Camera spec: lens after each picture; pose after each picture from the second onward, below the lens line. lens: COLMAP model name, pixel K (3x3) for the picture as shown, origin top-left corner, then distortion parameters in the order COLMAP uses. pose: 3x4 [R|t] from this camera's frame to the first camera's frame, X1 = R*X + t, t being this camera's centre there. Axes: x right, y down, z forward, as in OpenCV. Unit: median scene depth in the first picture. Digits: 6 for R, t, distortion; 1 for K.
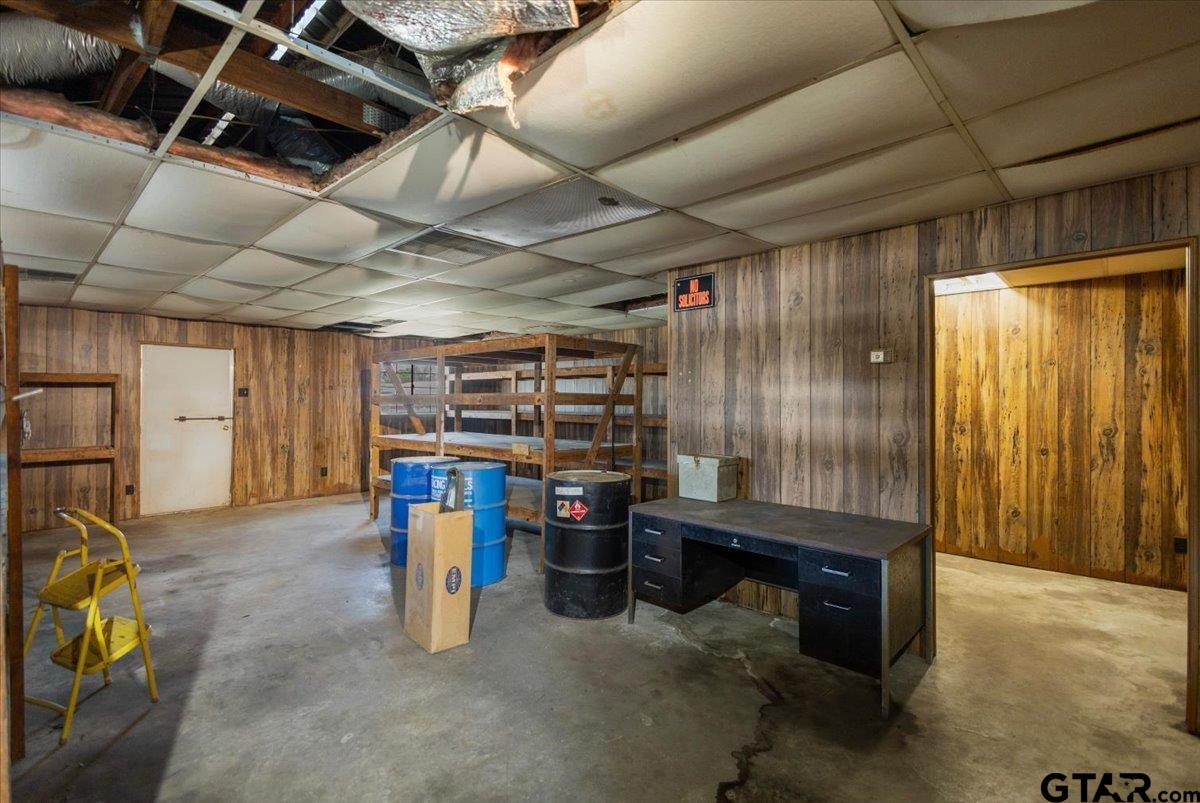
lens RADIAL K [[562.5, 0, 607.6], [0, 562.5, 398.2], [0, 0, 1]] dist [0.004213, -0.000114]
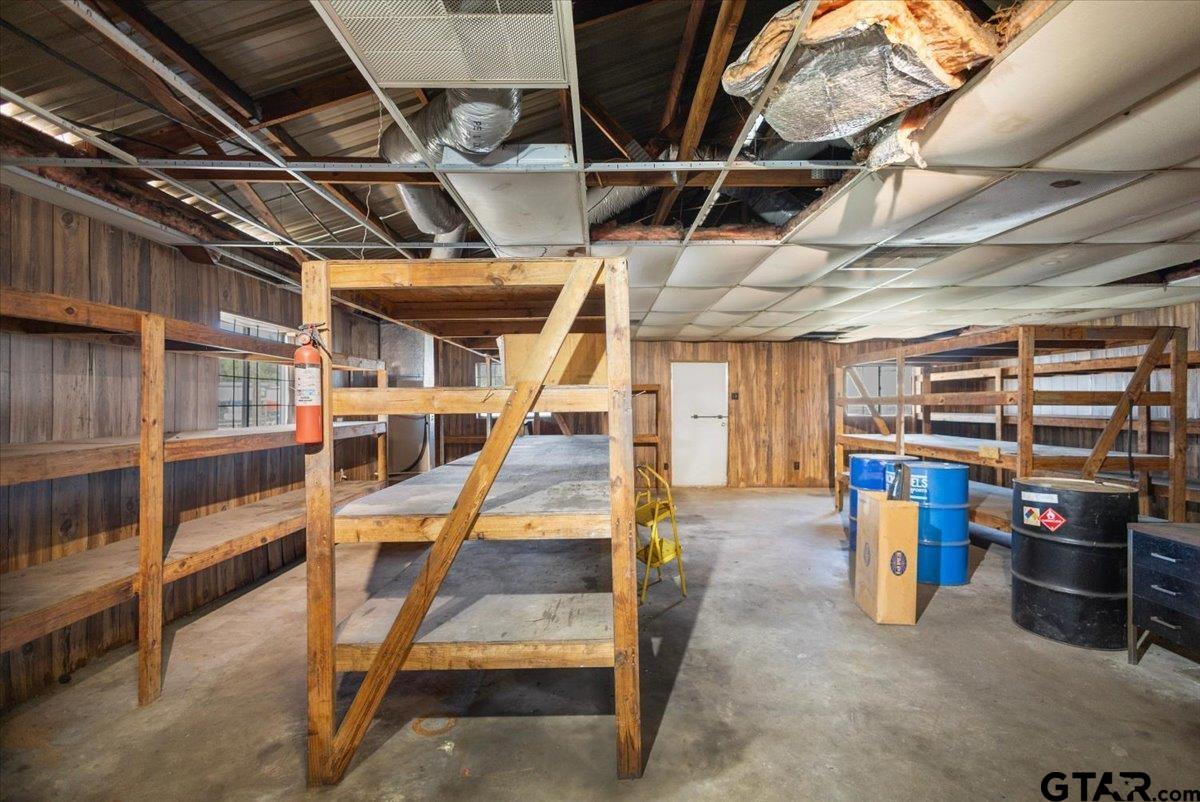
lens RADIAL K [[562.5, 0, 607.6], [0, 562.5, 397.7], [0, 0, 1]] dist [0.004213, -0.000114]
pose [[0.697276, -0.011461, -0.716711, 0.087078], [0.005915, 0.999930, -0.010235, 0.006917], [0.716778, 0.002897, 0.697295, -0.123094]]
